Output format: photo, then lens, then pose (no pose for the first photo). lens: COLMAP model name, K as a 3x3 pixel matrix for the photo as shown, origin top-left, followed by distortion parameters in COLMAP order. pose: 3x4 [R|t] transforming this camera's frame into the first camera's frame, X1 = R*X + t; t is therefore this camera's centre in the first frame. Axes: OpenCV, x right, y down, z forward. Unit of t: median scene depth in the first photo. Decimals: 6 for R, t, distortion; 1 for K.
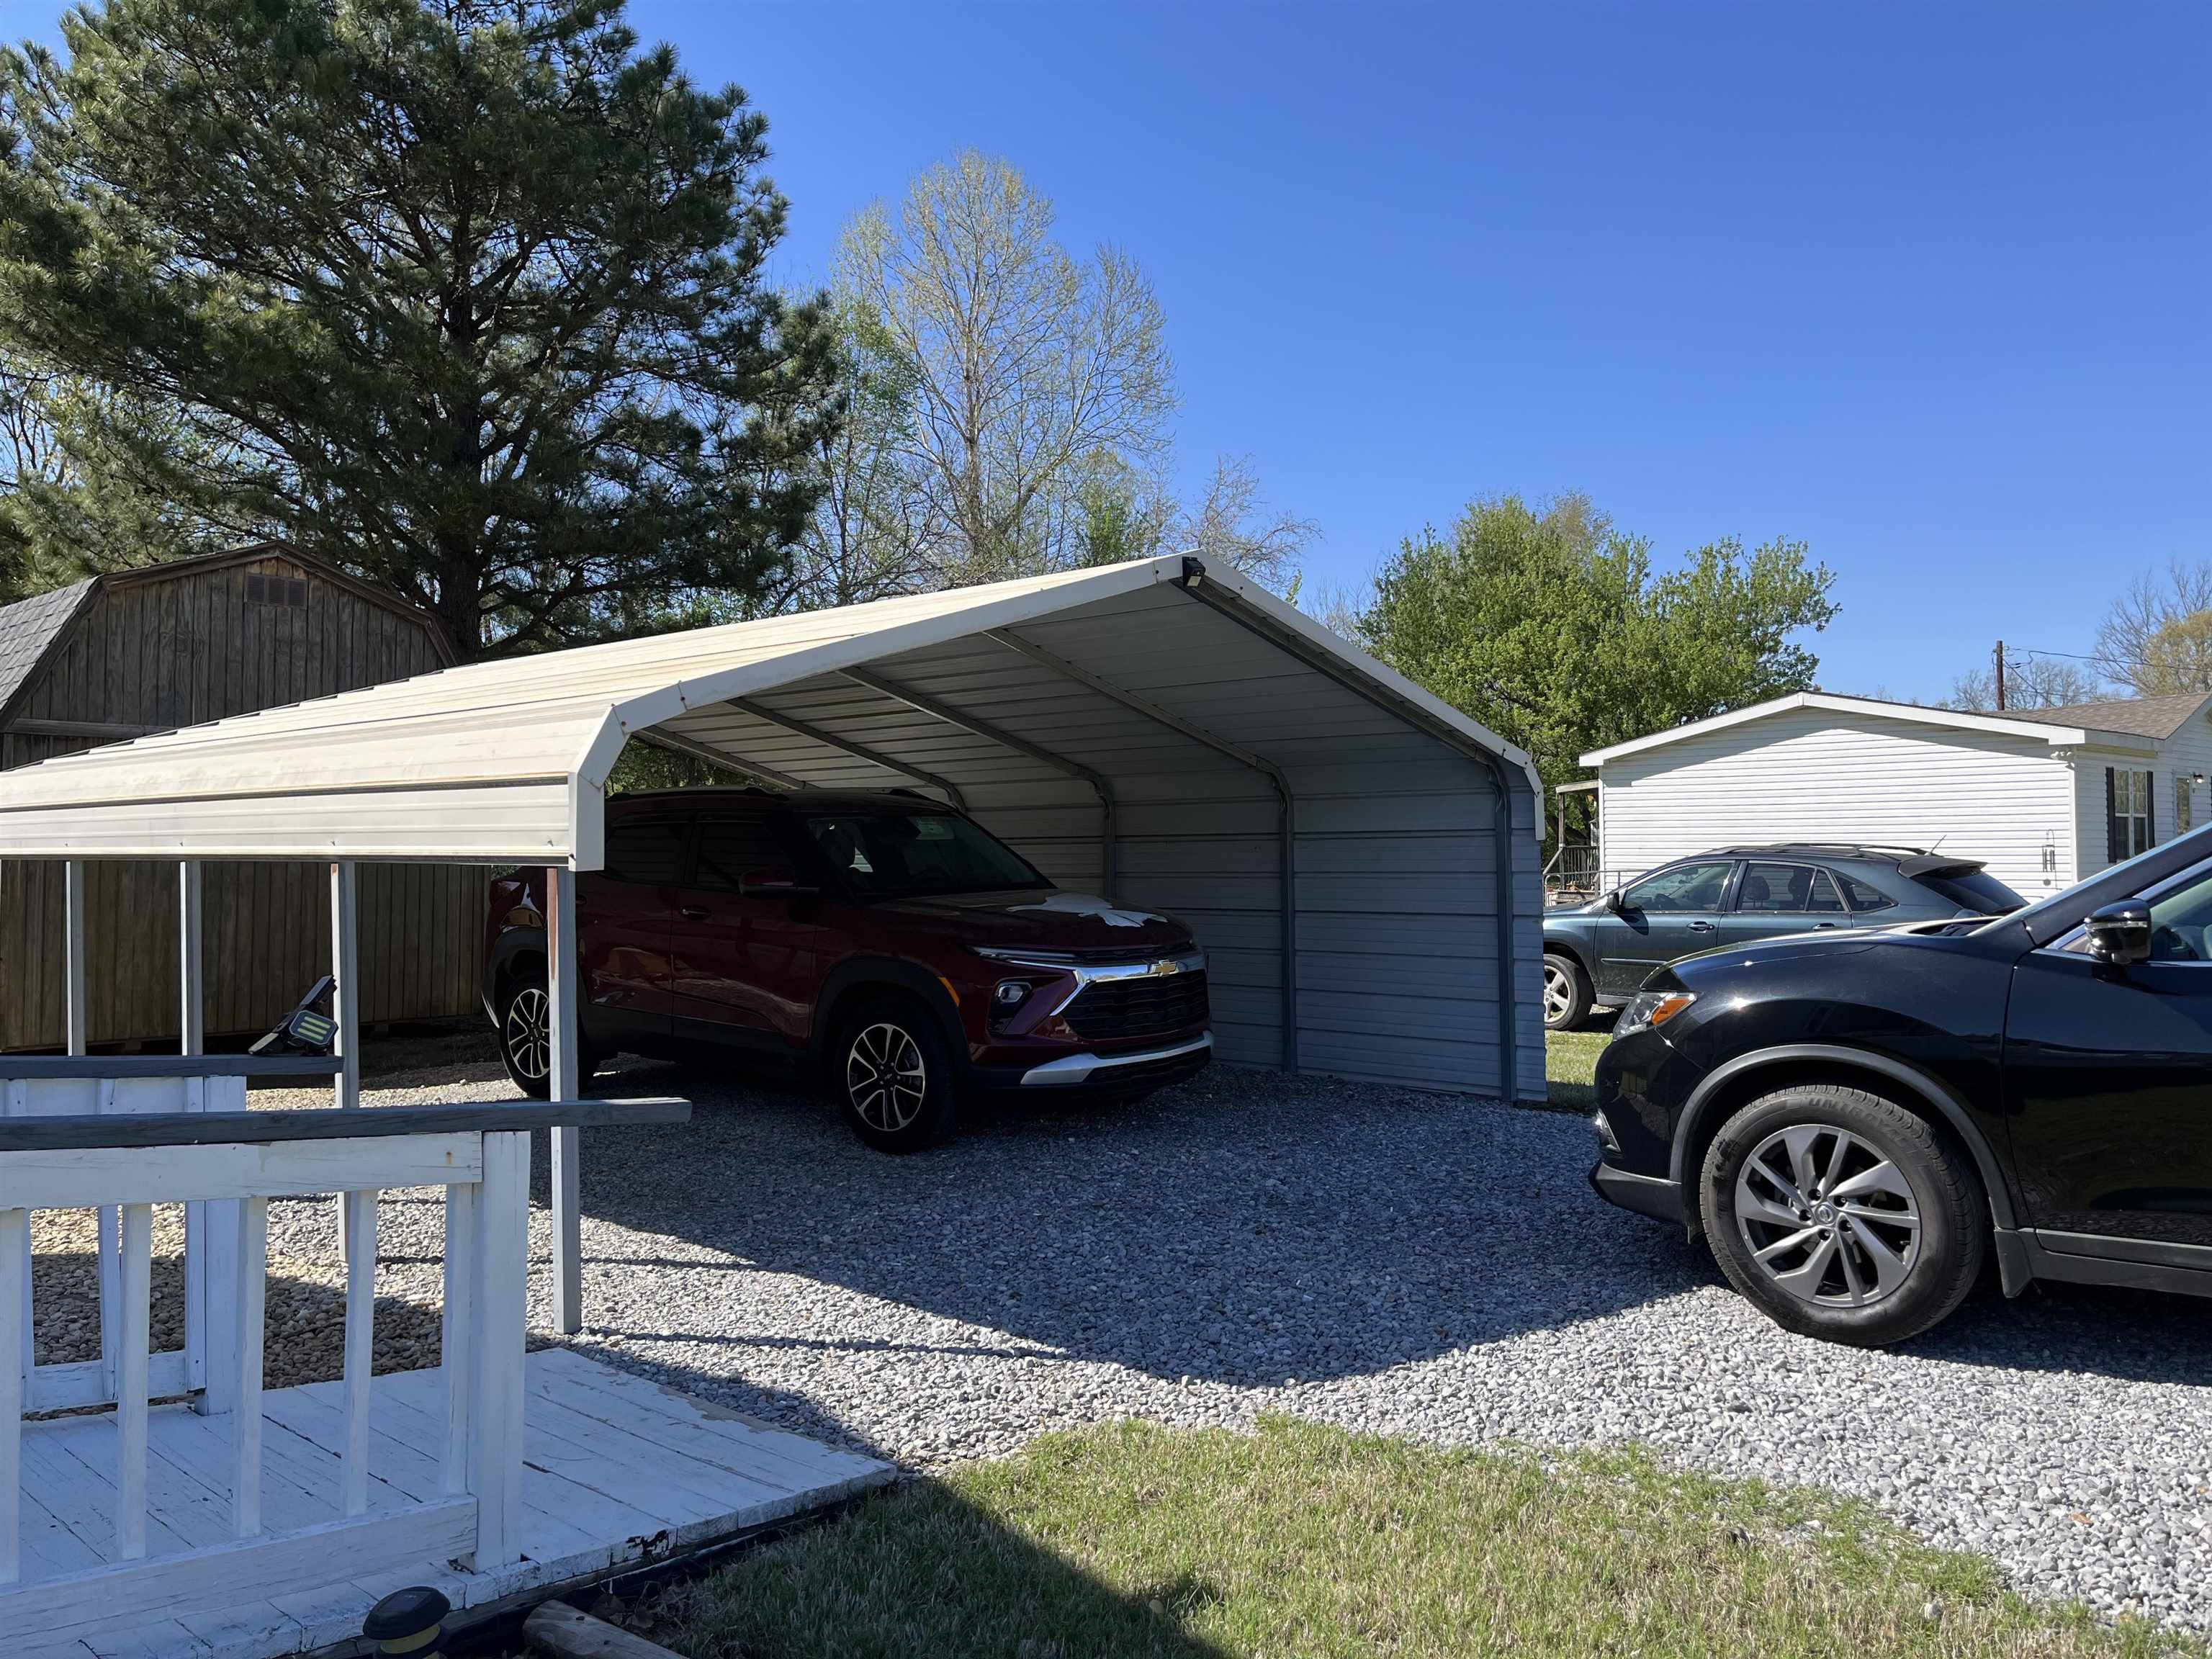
lens RADIAL K [[1679.4, 0, 1106.0], [0, 1679.4, 829.5], [0, 0, 1]] dist [0.040304, -0.002688]
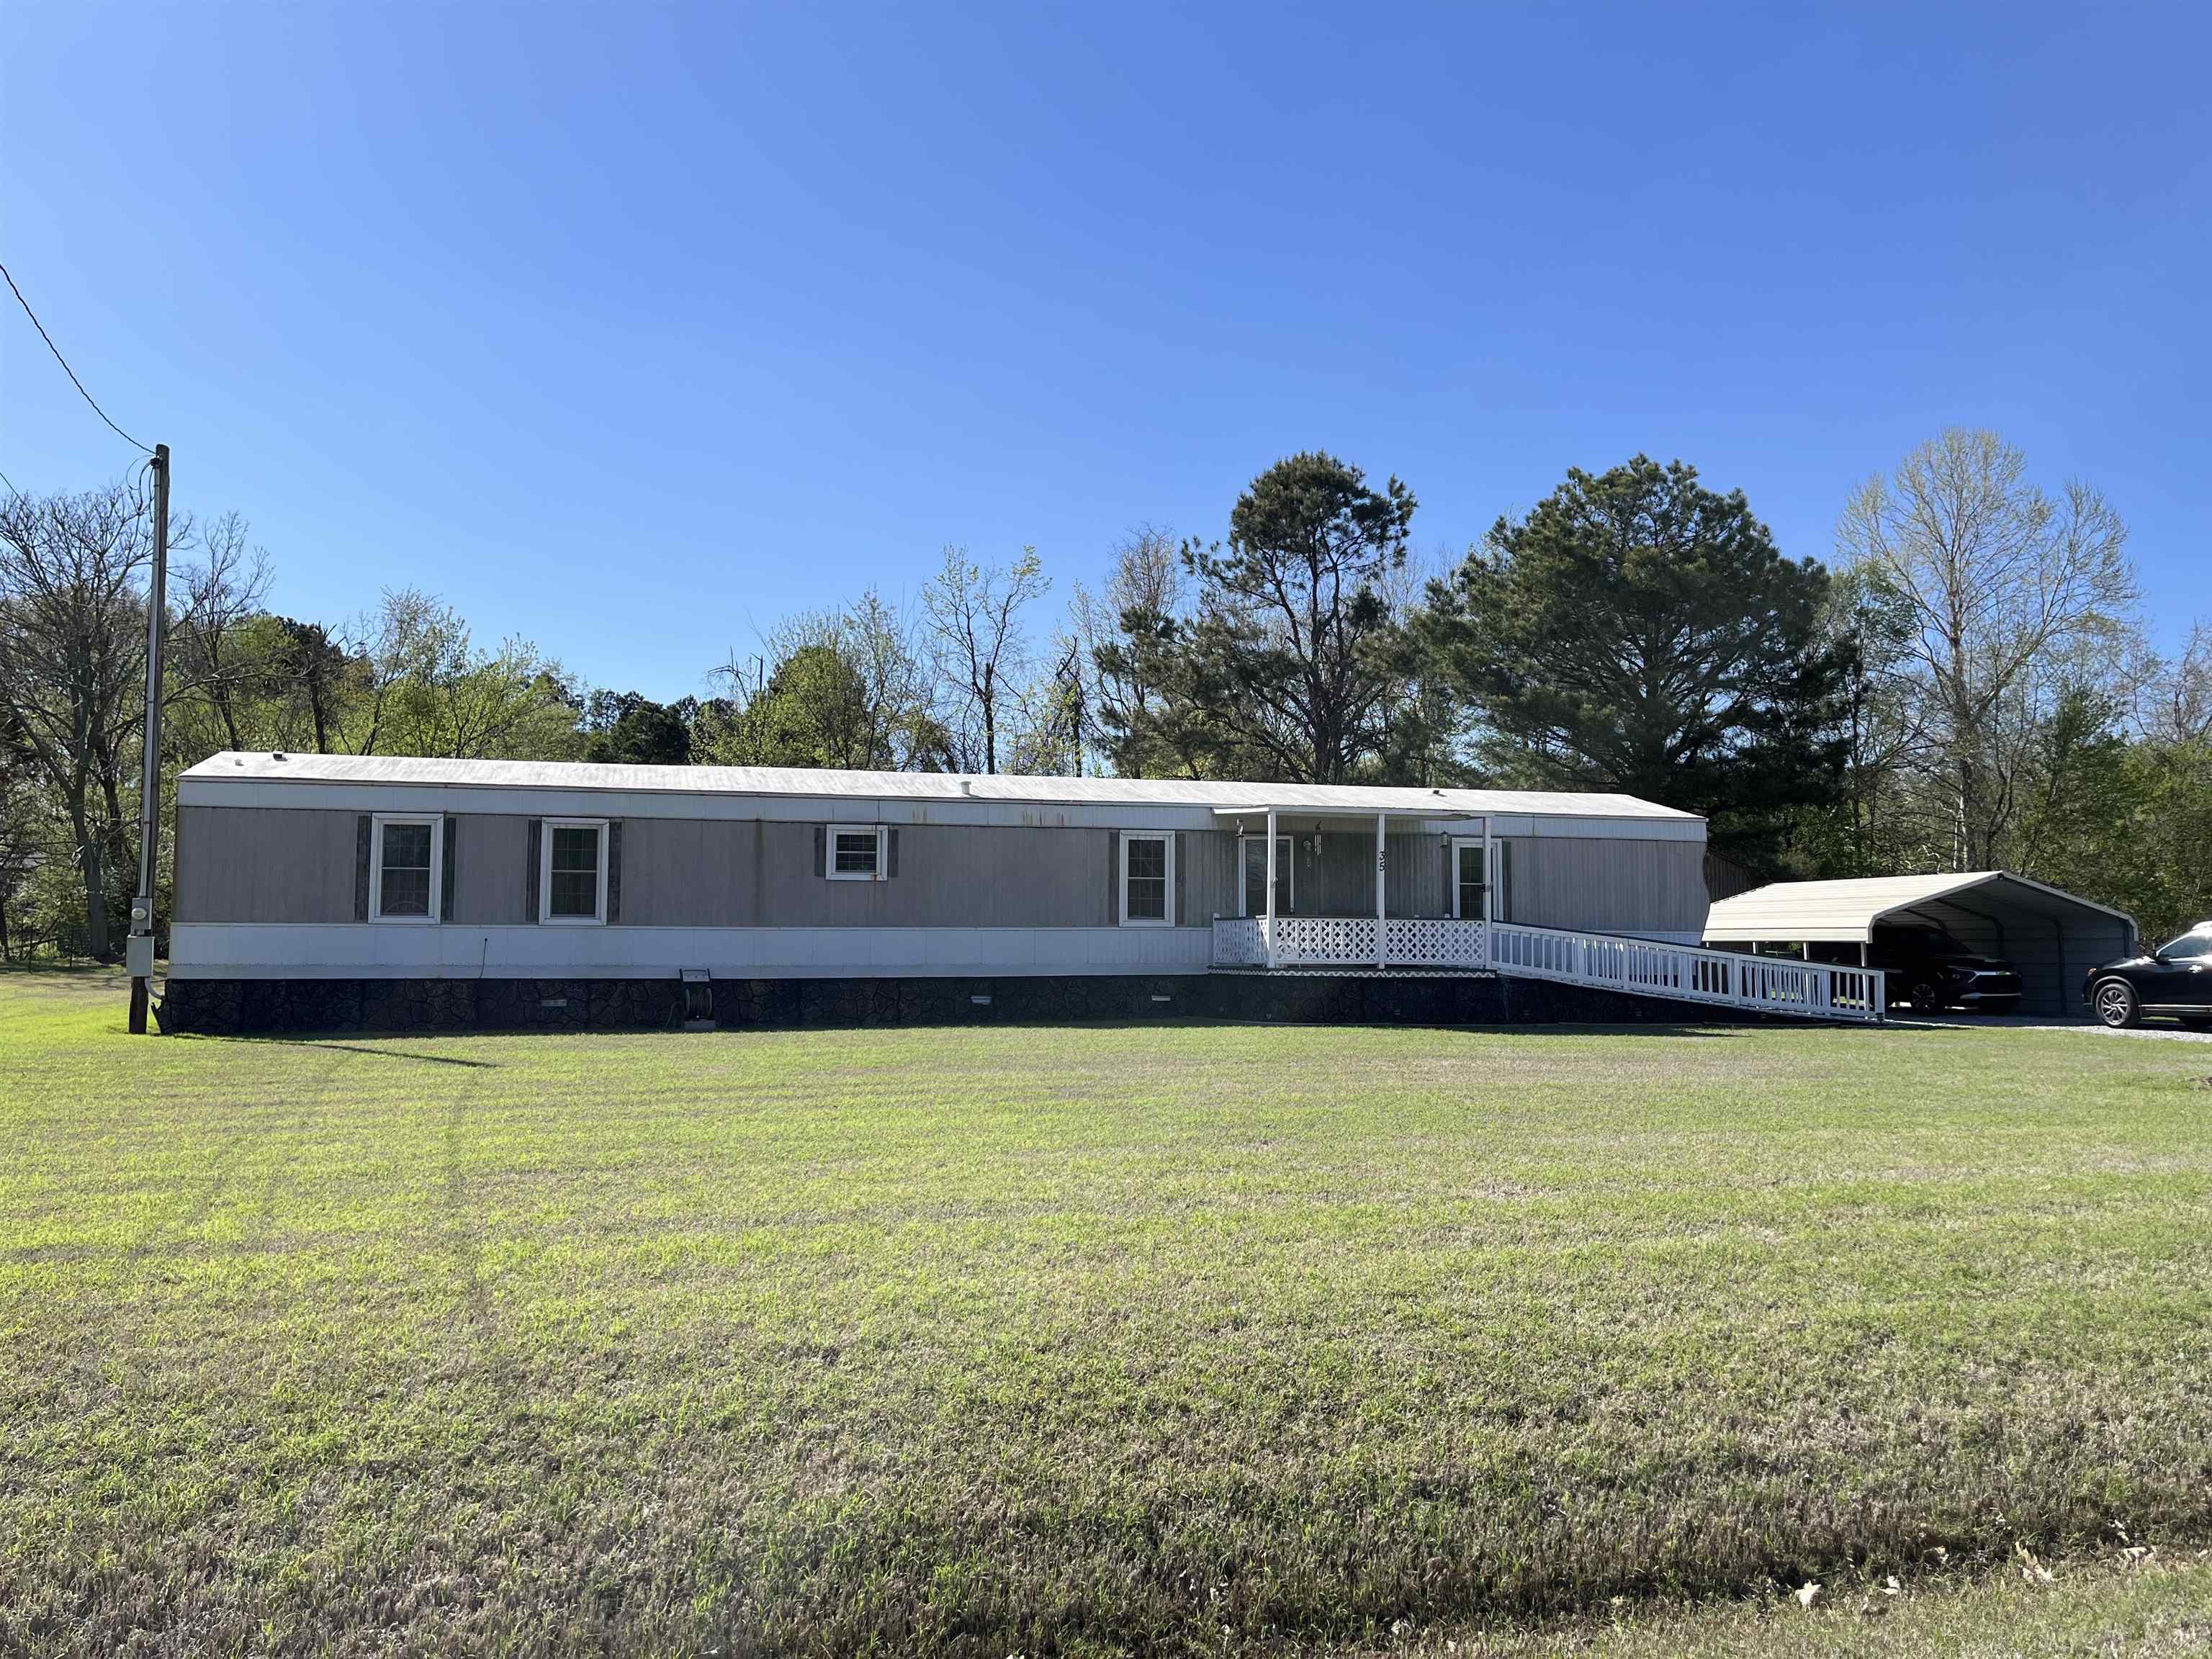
lens RADIAL K [[1679.4, 0, 1106.0], [0, 1679.4, 829.5], [0, 0, 1]] dist [0.040304, -0.002688]
pose [[0.851465, -0.026175, -0.523758, 0.234971], [-0.005819, 0.998221, -0.059345, -0.002182], [0.524379, 0.053578, 0.849798, -2.399809]]
